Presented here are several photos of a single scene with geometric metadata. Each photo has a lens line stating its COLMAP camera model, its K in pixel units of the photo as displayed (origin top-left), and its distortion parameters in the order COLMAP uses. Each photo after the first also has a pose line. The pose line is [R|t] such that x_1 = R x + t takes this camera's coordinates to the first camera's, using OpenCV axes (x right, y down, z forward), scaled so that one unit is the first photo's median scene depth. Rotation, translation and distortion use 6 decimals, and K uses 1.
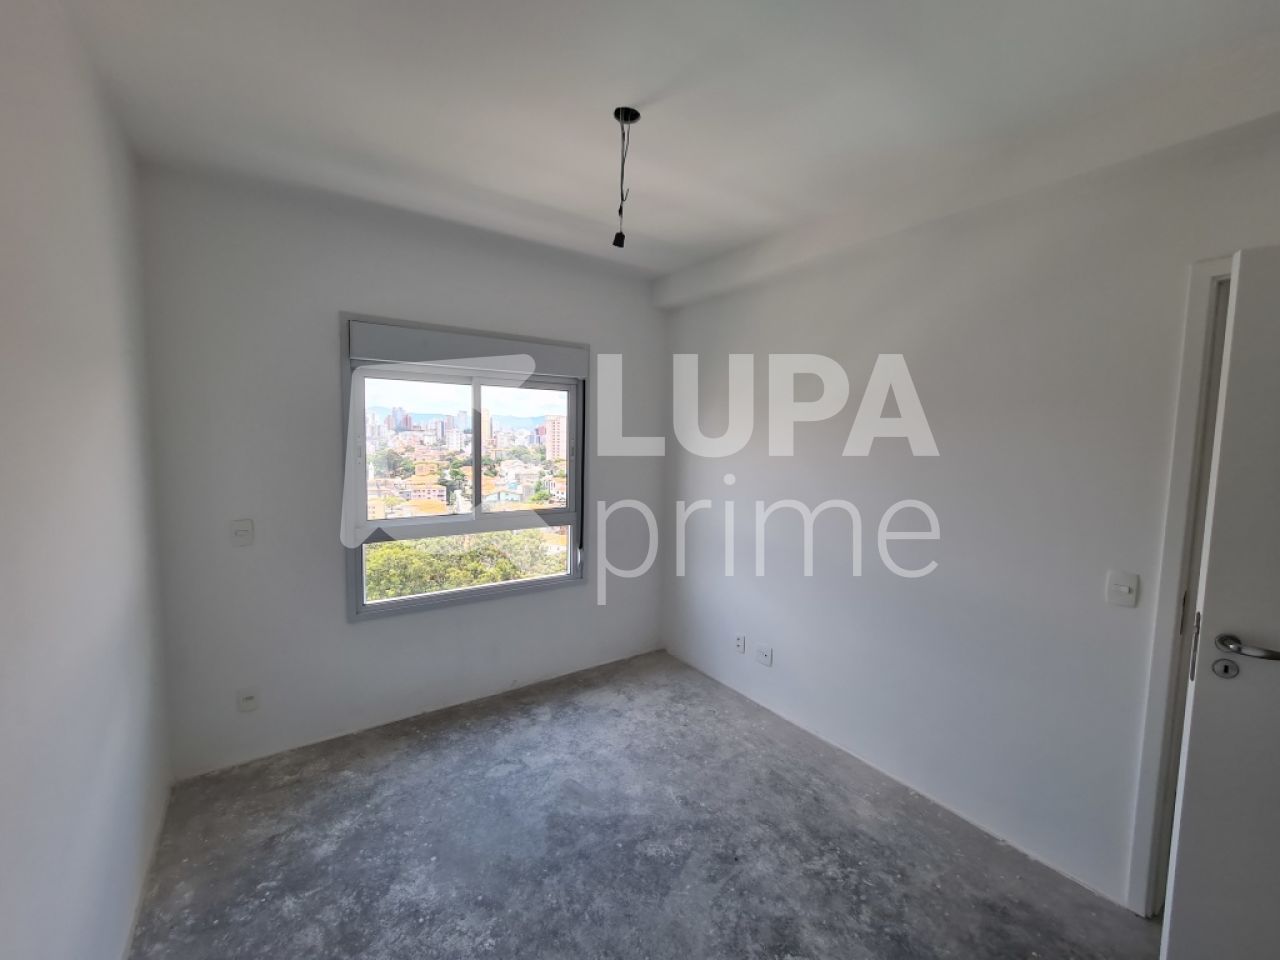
lens RADIAL K [[524.4, 0, 633.5], [0, 524.4, 479.8], [0, 0, 1]] dist [-0.003922, 0.001249]
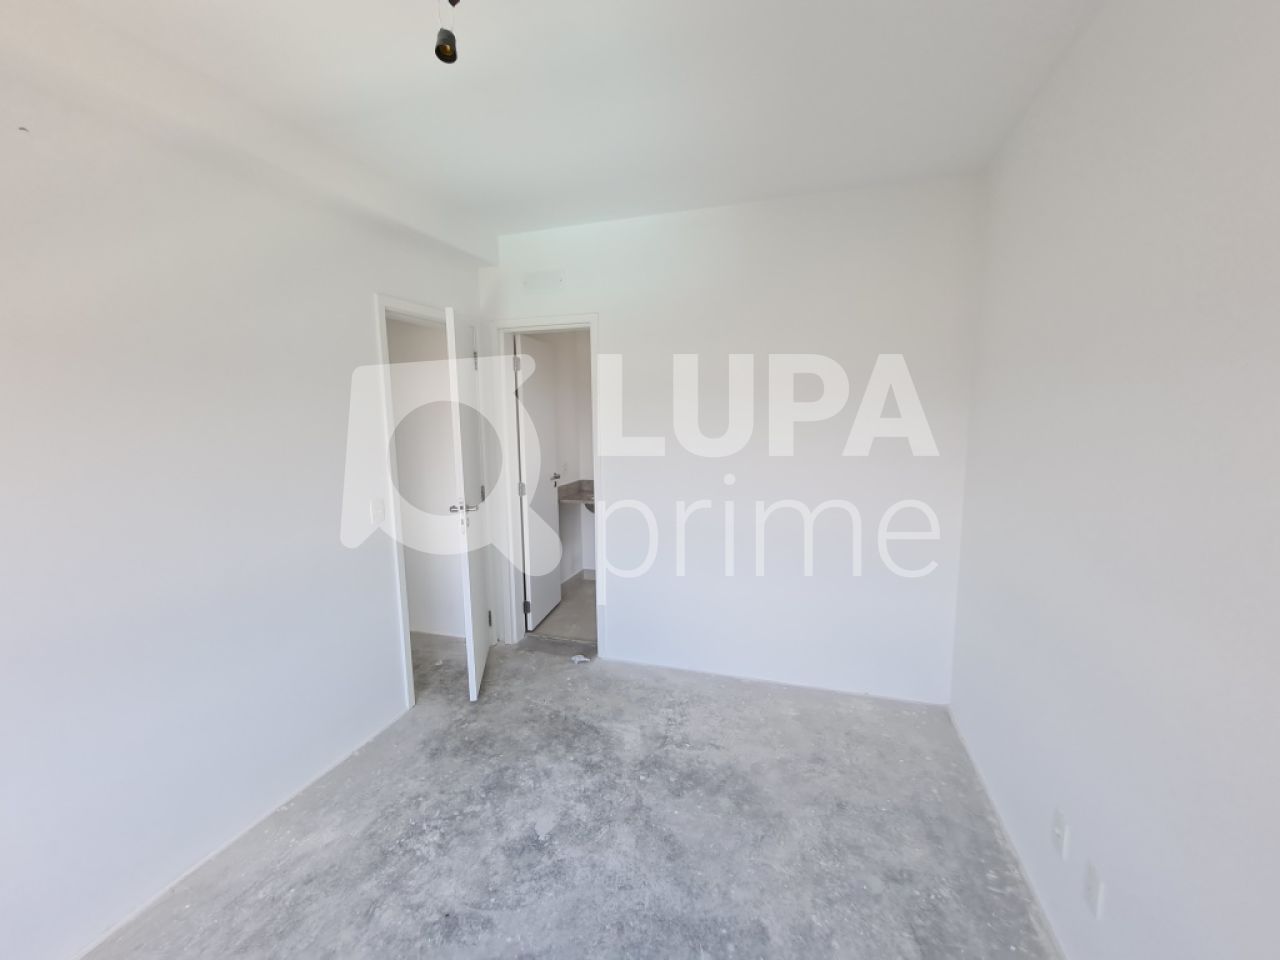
lens RADIAL K [[524.4, 0, 641.2], [0, 524.4, 477.9], [0, 0, 1]] dist [-0.003922, 0.001249]
pose [[-0.611139, -0.111641, 0.783611, -0.619839], [0.066981, 0.979158, 0.191738, -0.114808], [-0.788684, 0.169665, -0.590923, 1.216069]]
